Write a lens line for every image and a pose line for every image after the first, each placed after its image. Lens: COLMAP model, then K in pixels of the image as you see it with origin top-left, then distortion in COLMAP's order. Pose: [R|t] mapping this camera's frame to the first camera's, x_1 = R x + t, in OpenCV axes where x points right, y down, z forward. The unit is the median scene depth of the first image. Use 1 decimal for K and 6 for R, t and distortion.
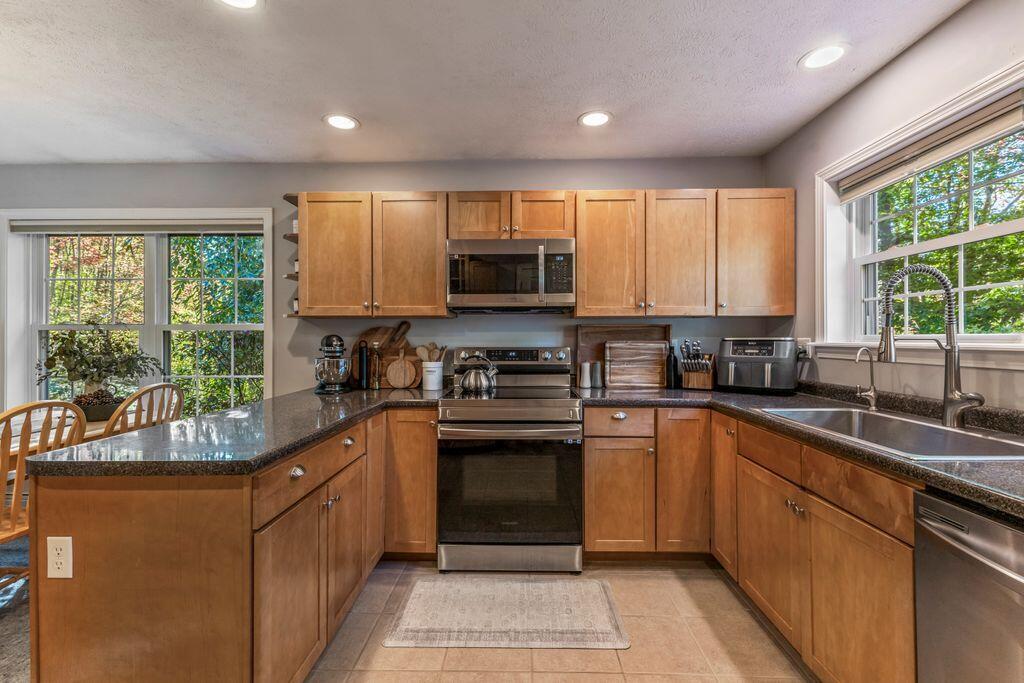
lens RADIAL K [[438.9, 0, 518.2], [0, 438.9, 340.2], [0, 0, 1]] dist [0.002239, -0.000482]
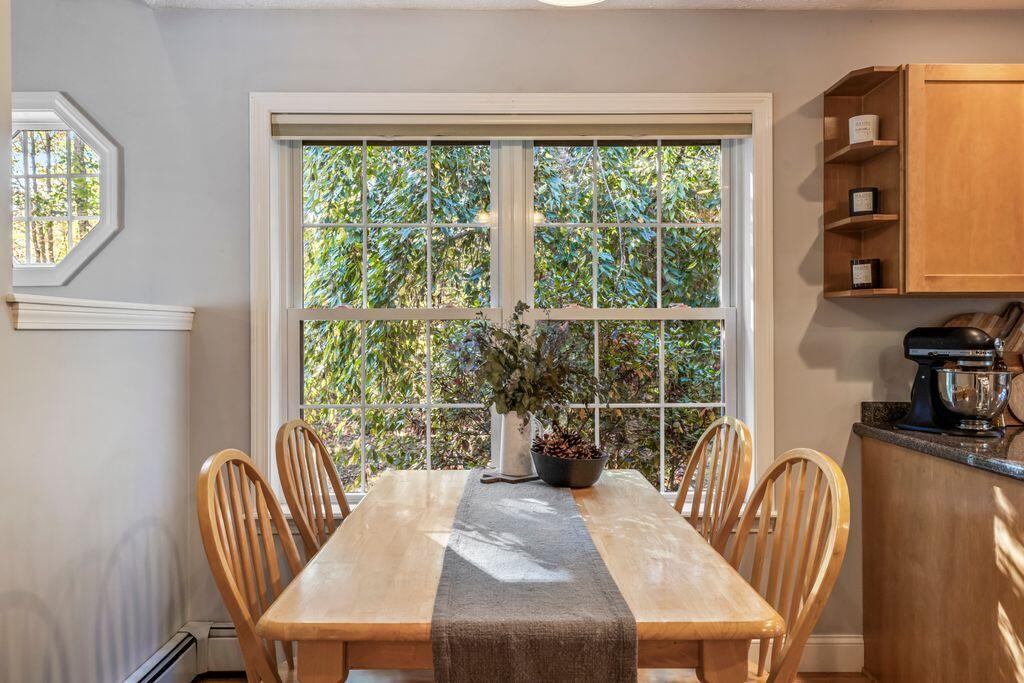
lens RADIAL K [[797.3, 0, 513.5], [0, 797.3, 339.4], [0, 0, 1]] dist [0.007968, 0.000615]
pose [[0.999644, -0.002988, 0.026512, -0.906280], [0.002936, 0.999994, 0.001977, -0.001057], [-0.026518, -0.001898, 0.999647, 0.027849]]
